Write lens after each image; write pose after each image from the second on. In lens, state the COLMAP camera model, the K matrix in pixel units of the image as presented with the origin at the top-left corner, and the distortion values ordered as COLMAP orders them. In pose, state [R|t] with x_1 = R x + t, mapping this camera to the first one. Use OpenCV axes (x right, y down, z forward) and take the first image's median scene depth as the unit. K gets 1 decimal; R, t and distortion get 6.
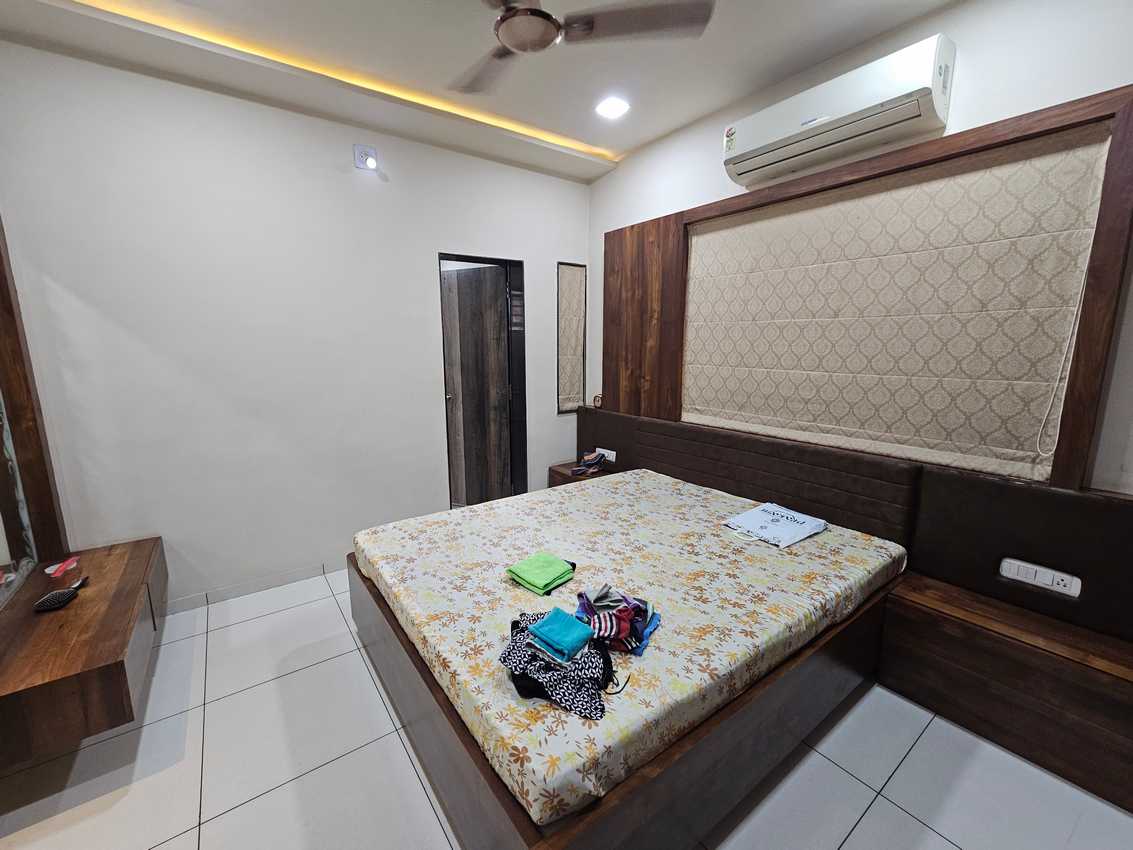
lens RADIAL K [[463.4, 0, 558.9], [0, 463.4, 424.8], [0, 0, 1]] dist [-0.001536, -0.000225]
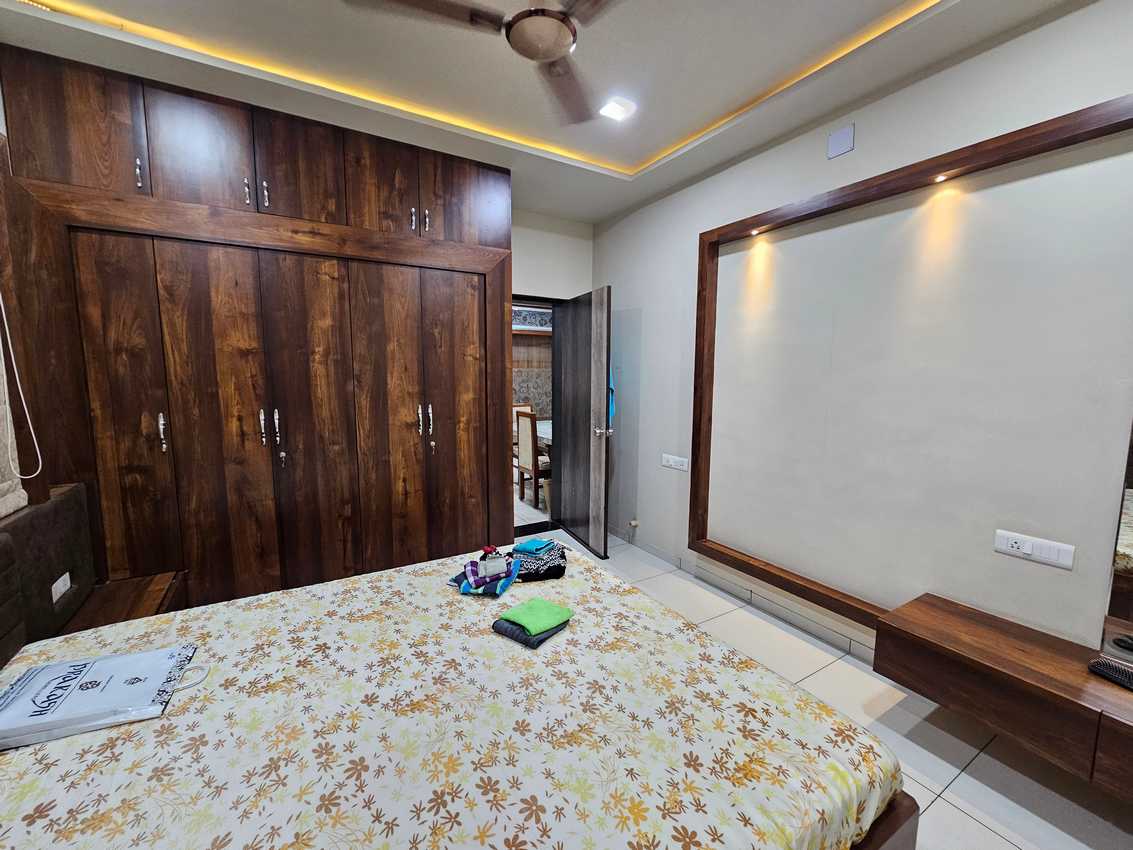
lens RADIAL K [[463.5, 0, 562.3], [0, 463.5, 425.9], [0, 0, 1]] dist [-0.001697, 0.000623]
pose [[-0.996071, -0.011430, 0.087814, -0.122394], [0.014135, 0.958400, 0.285078, -0.218034], [-0.087419, 0.285200, -0.954473, 1.292744]]
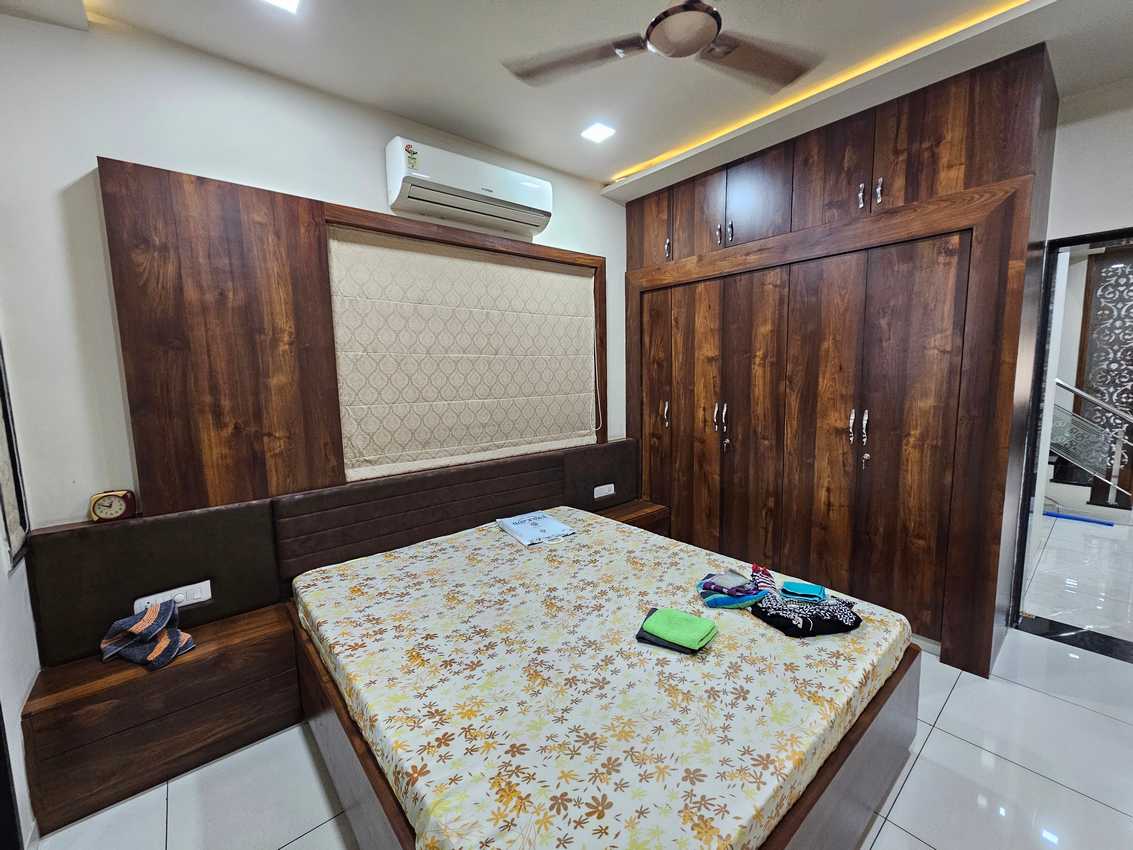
lens RADIAL K [[466.7, 0, 563.9], [0, 466.7, 423.3], [0, 0, 1]] dist [0.001717, 0.000189]
pose [[-0.071724, -0.103295, 0.992061, -0.637471], [0.194208, 0.974141, 0.115470, -0.152803], [-0.978335, 0.200948, -0.049808, 0.872322]]
